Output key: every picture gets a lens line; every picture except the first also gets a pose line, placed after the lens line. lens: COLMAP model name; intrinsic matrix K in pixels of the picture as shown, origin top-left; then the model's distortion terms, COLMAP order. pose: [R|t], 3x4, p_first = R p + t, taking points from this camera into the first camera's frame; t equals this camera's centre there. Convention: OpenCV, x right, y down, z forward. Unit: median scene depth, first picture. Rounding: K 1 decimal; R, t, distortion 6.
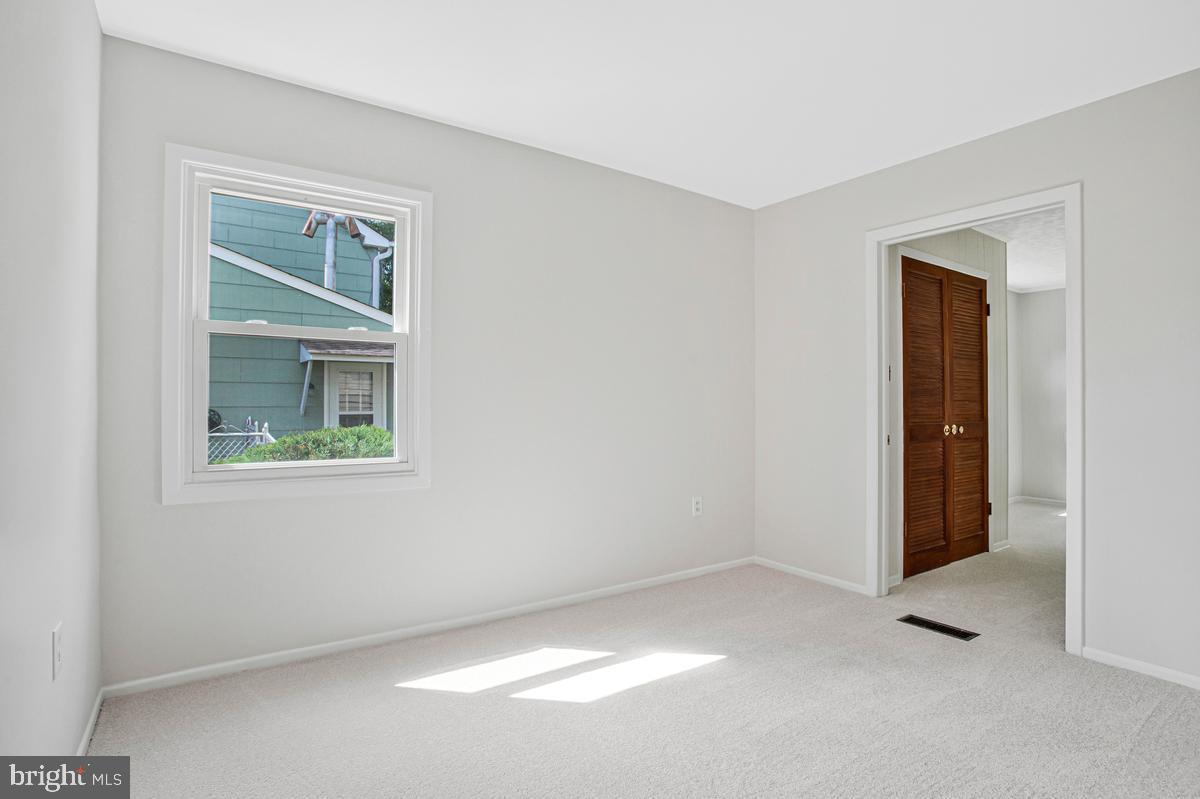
lens RADIAL K [[599.8, 0, 600.0], [0, 599.8, 399.5], [0, 0, 1]] dist [-0.082075, 0.024142]
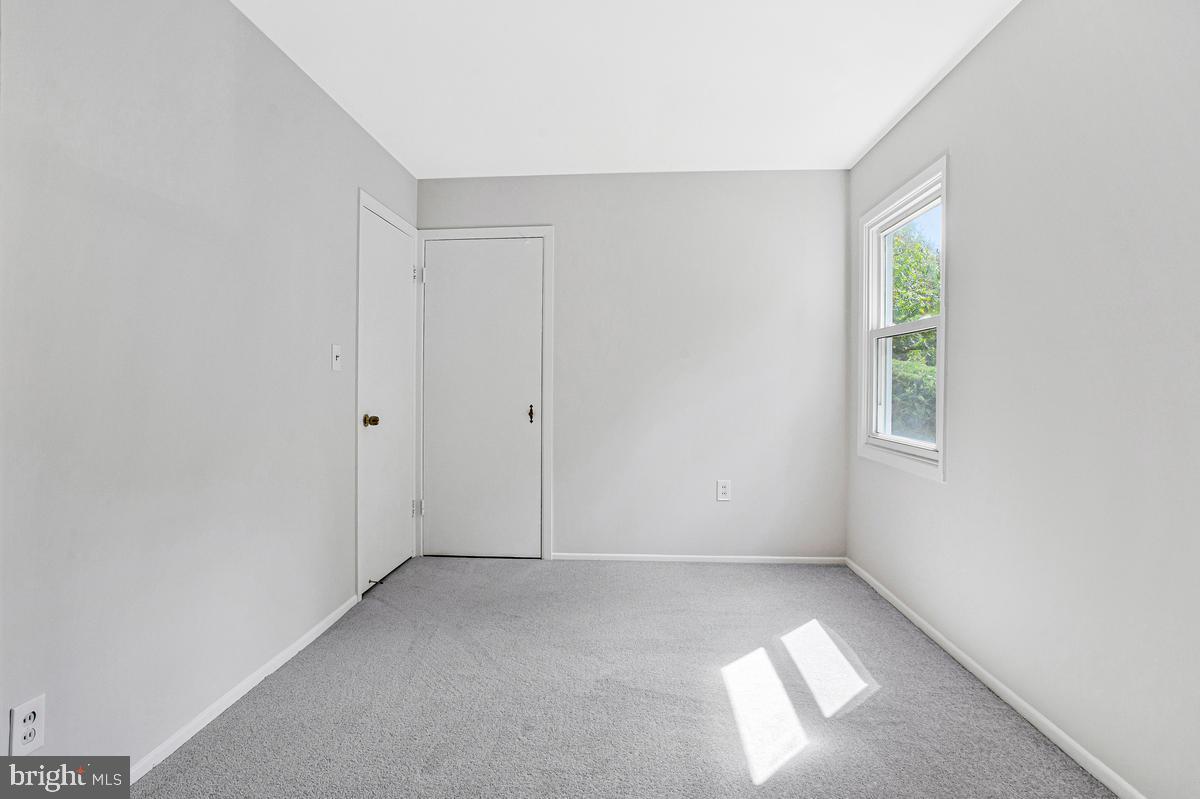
lens RADIAL K [[599.8, 0, 600.0], [0, 599.8, 399.5], [0, 0, 1]] dist [-0.082075, 0.024142]
pose [[-0.613523, 0.005104, -0.789661, 0.840002], [-0.000348, 0.999977, 0.006734, 0.020561], [0.789677, 0.004406, -0.613507, 1.310380]]
